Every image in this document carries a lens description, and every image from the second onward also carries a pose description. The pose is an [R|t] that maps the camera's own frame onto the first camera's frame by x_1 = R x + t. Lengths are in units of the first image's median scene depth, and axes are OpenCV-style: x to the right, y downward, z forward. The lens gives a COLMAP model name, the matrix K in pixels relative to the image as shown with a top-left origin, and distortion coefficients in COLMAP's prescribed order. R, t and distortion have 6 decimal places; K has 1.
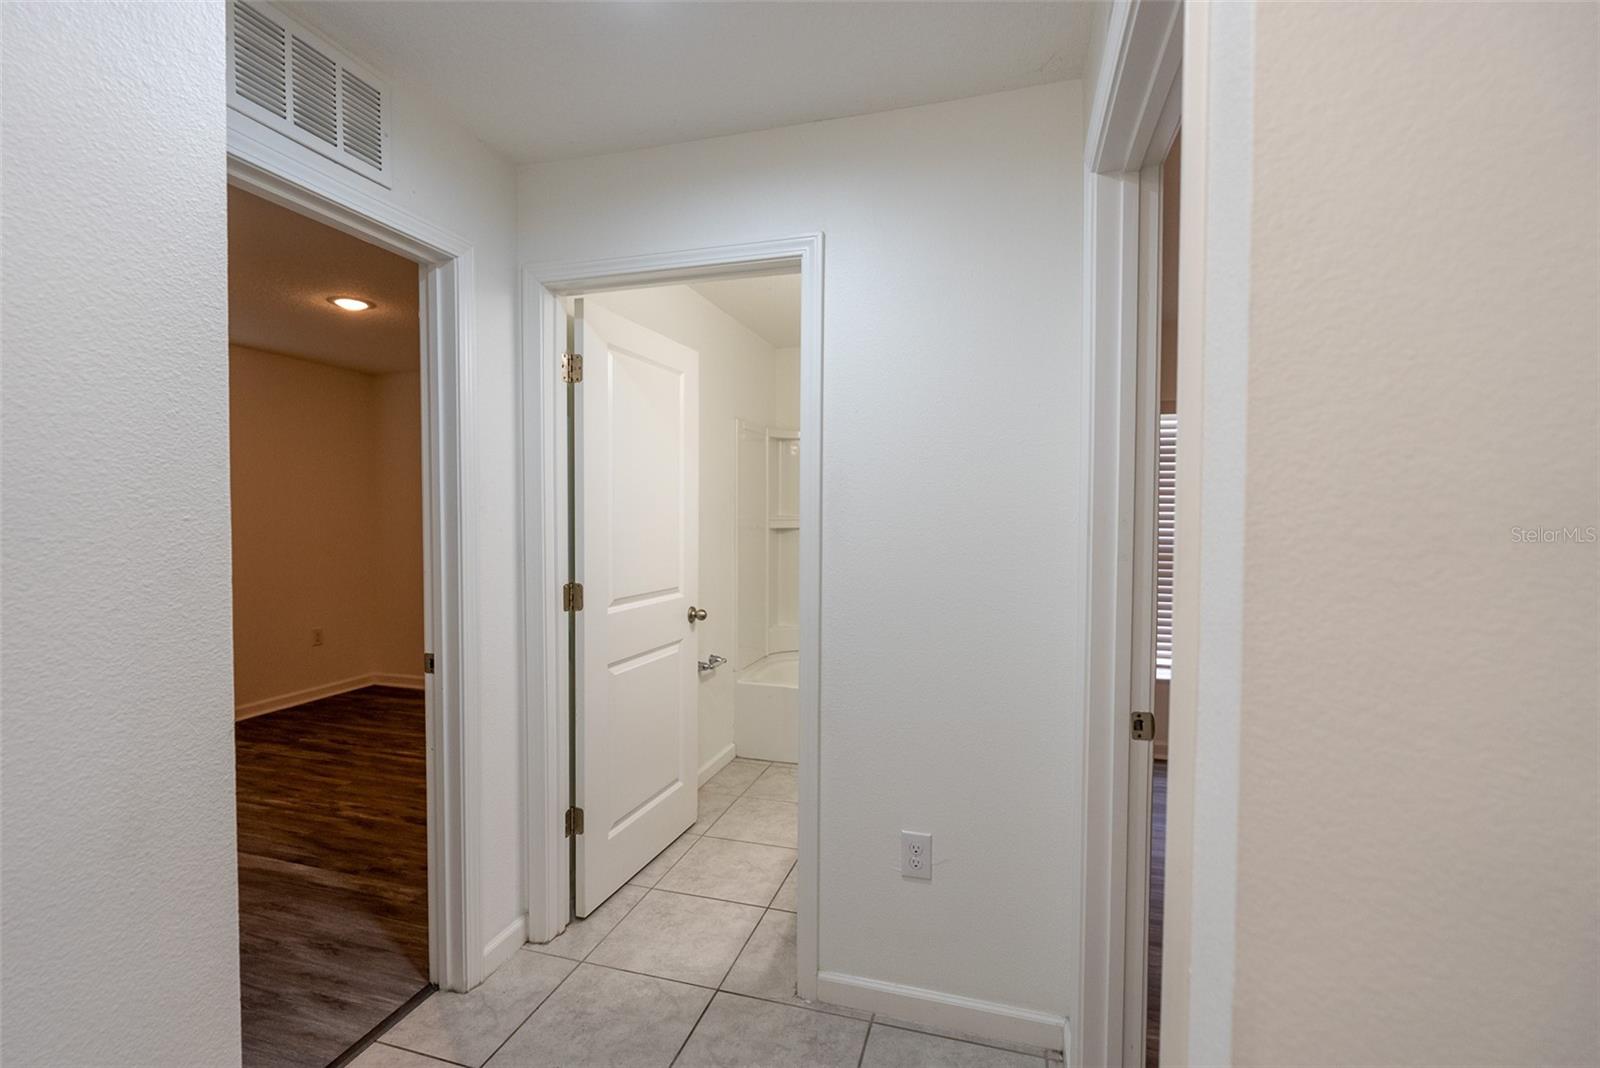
lens RADIAL K [[723.1, 0, 800.0], [0, 723.1, 534.0], [0, 0, 1]] dist [-0.000528, 0.001448]
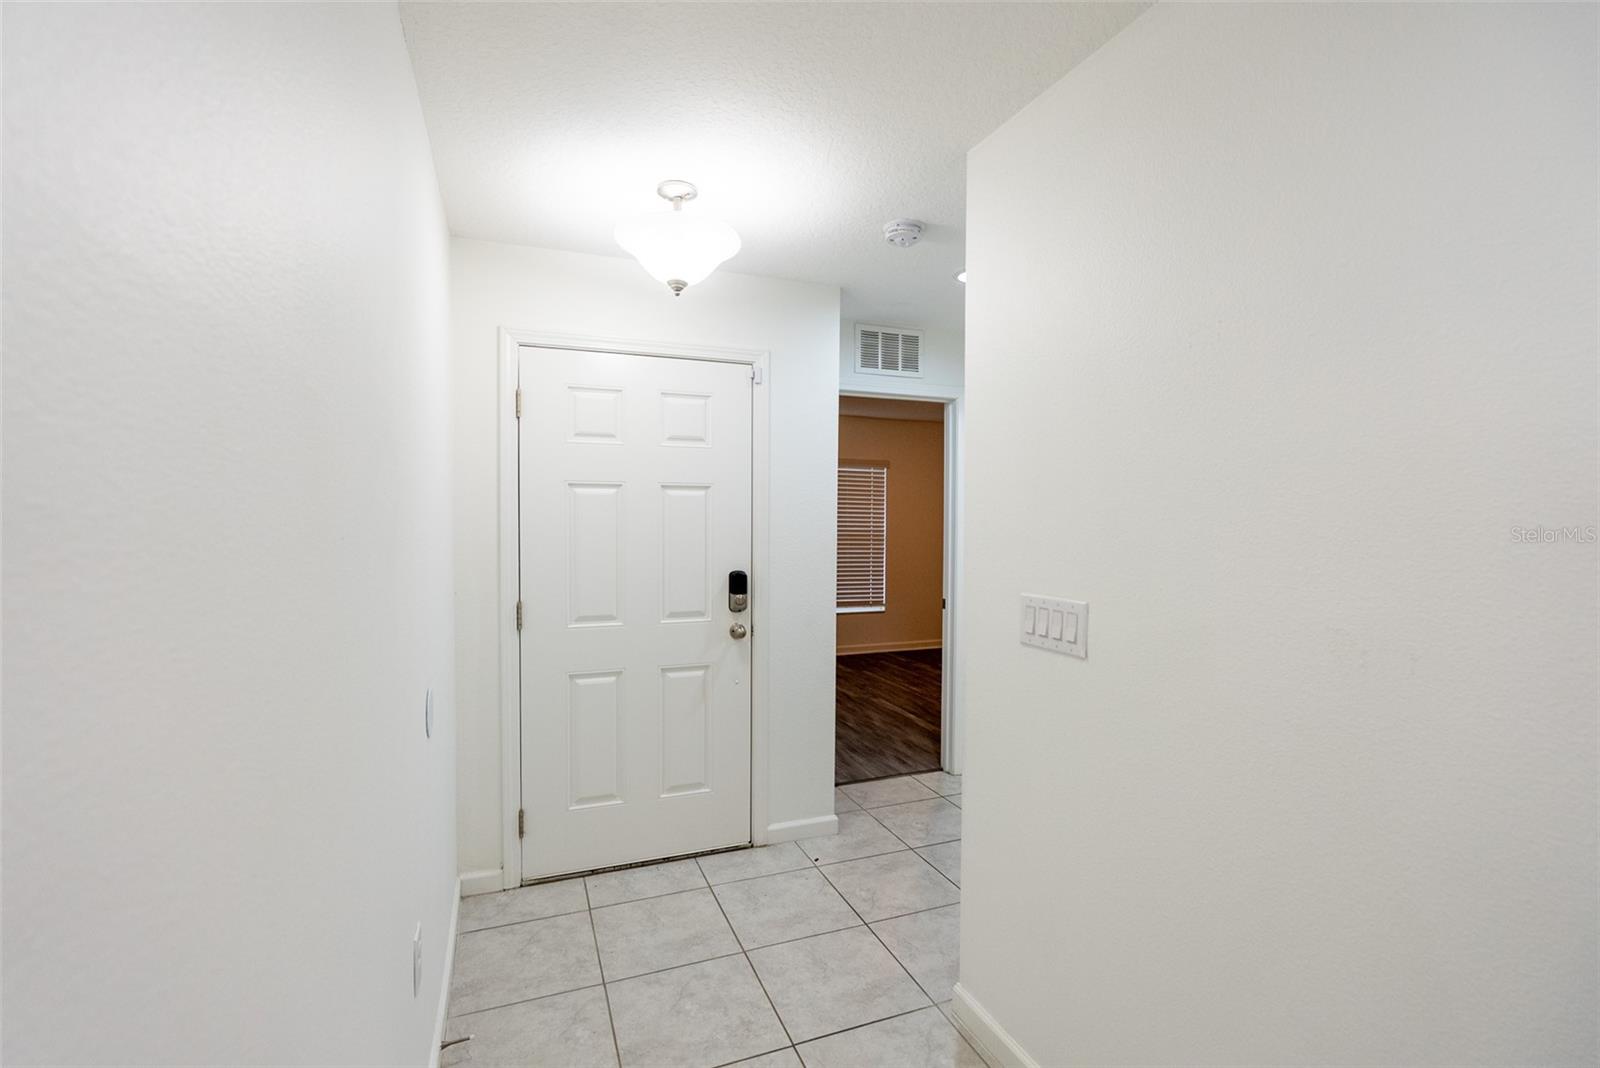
lens RADIAL K [[723.1, 0, 800.0], [0, 723.1, 534.0], [0, 0, 1]] dist [-0.000528, 0.001448]
pose [[0.624533, 0.019891, -0.780745, 0.759637], [-0.028924, 0.999579, 0.002329, -0.004733], [0.780463, 0.021127, 0.624845, -0.528495]]
